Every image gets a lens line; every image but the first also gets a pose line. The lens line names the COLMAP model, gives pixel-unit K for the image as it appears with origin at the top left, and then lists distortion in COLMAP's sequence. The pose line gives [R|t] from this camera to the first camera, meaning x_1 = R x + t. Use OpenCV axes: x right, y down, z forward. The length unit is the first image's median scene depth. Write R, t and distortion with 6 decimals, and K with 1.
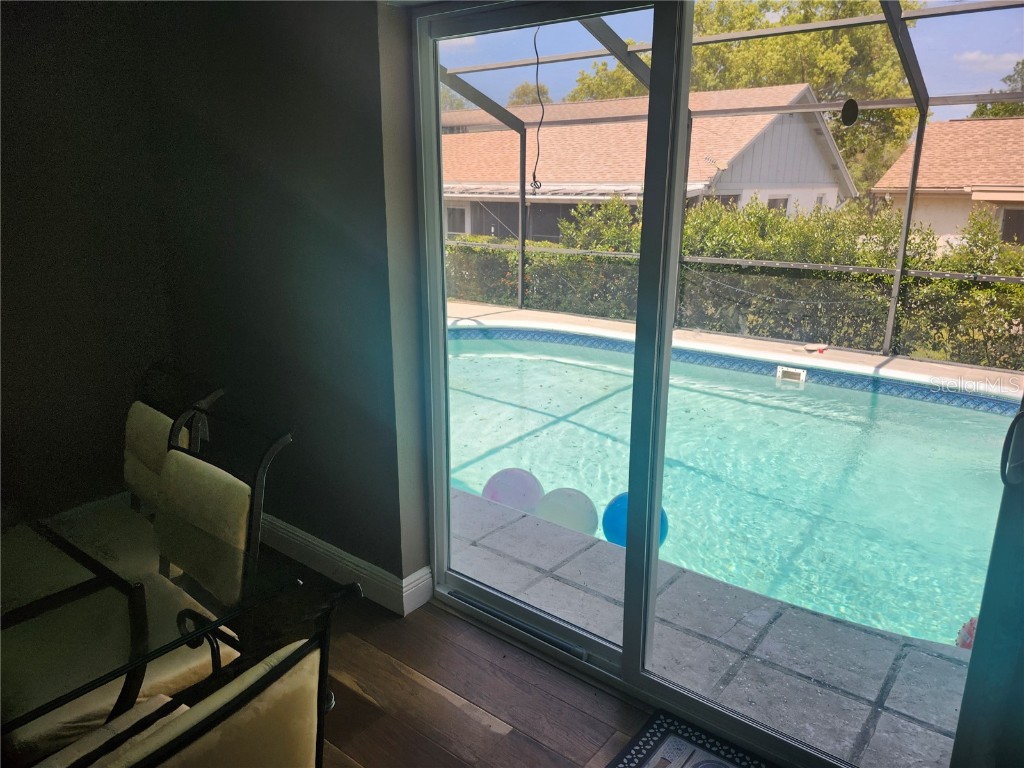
lens RADIAL K [[710.1, 0, 513.7], [0, 710.1, 393.7], [0, 0, 1]] dist [0.084608, -0.090519]
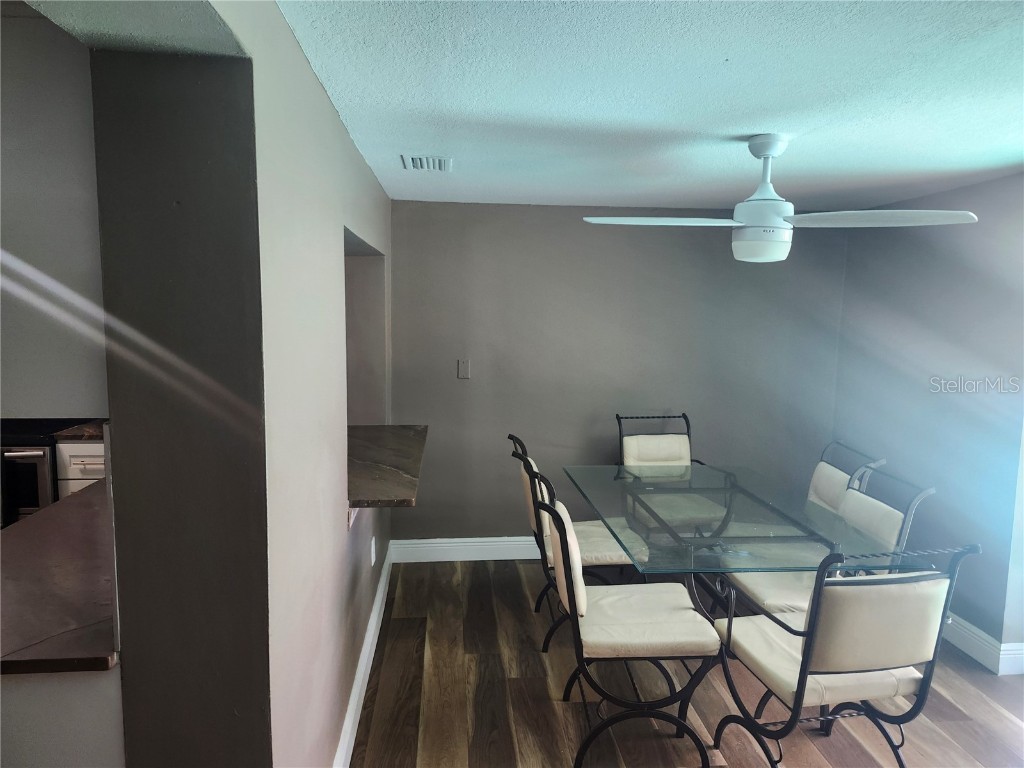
lens RADIAL K [[710.1, 0, 519.2], [0, 710.1, 387.2], [0, 0, 1]] dist [0.084608, -0.090519]
pose [[0.700719, 0.088932, -0.707873, 0.030706], [-0.214997, 0.972398, -0.090659, 0.034996], [0.680272, 0.215717, 0.700497, -0.154908]]
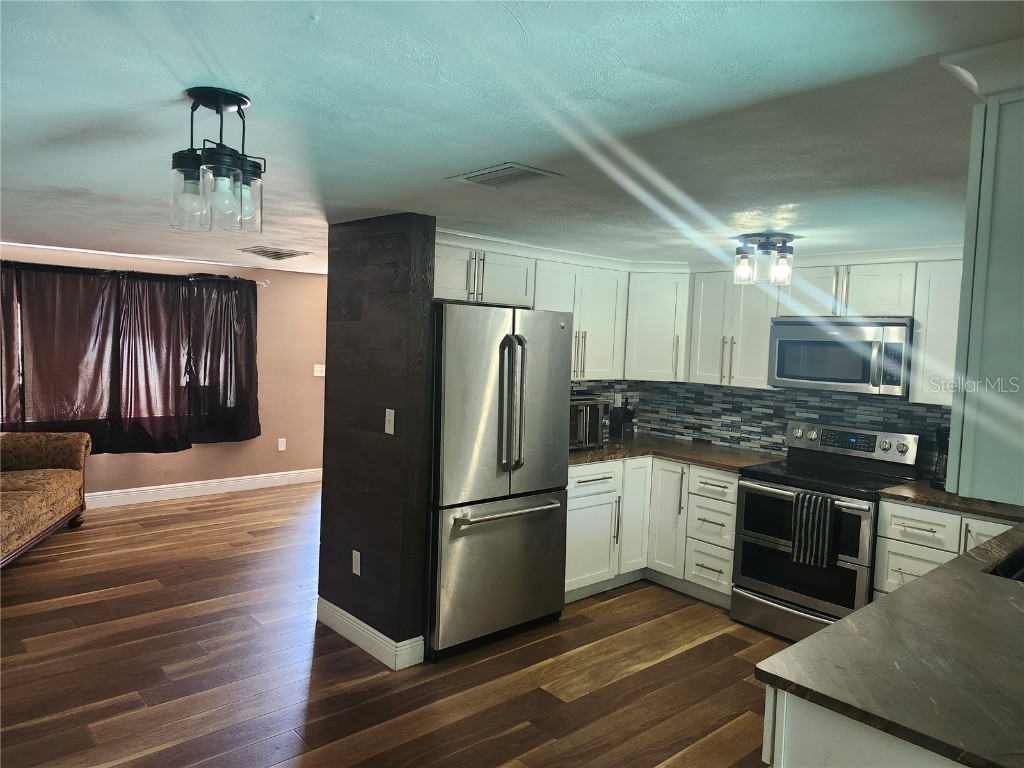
lens RADIAL K [[710.1, 0, 518.8], [0, 710.1, 381.0], [0, 0, 1]] dist [0.084608, -0.090519]
pose [[-0.149684, 0.049928, -0.987472, 0.006912], [-0.317202, 0.943508, 0.095788, 0.045360], [0.936471, 0.327566, -0.125391, -0.206761]]
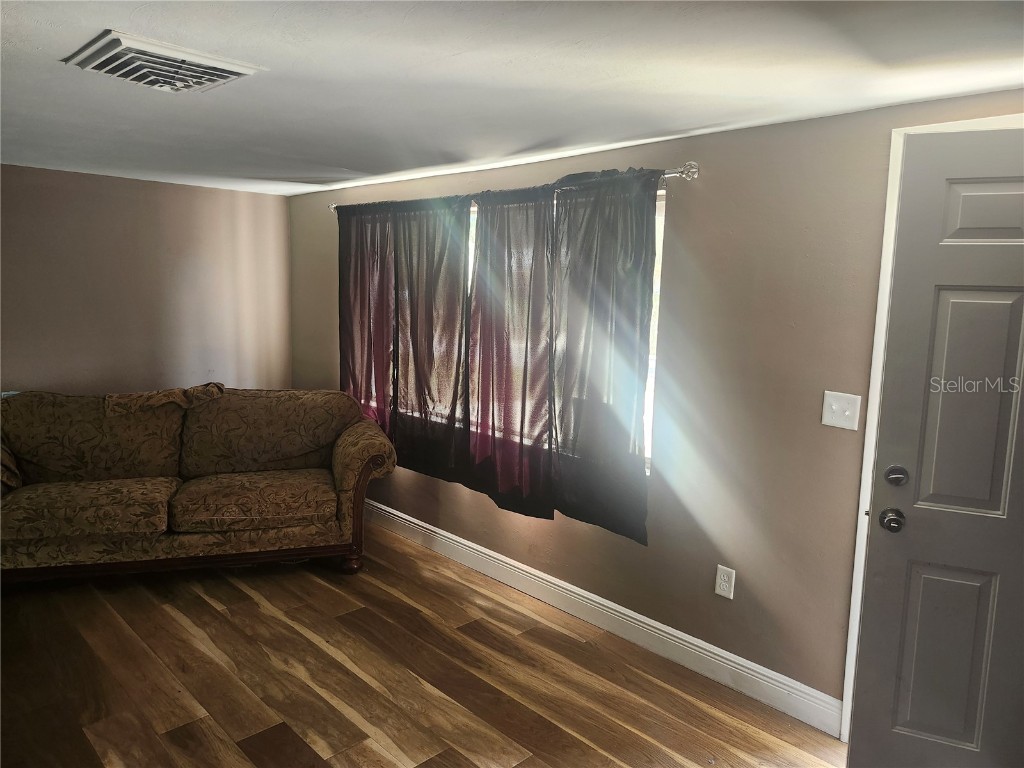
lens RADIAL K [[710.1, 0, 503.9], [0, 710.1, 371.2], [0, 0, 1]] dist [0.084608, -0.090519]
pose [[-0.991715, -0.048241, 0.119058, -0.695194], [0.003019, 0.917800, 0.397031, 0.063721], [-0.128425, 0.394101, -0.910050, -0.270894]]
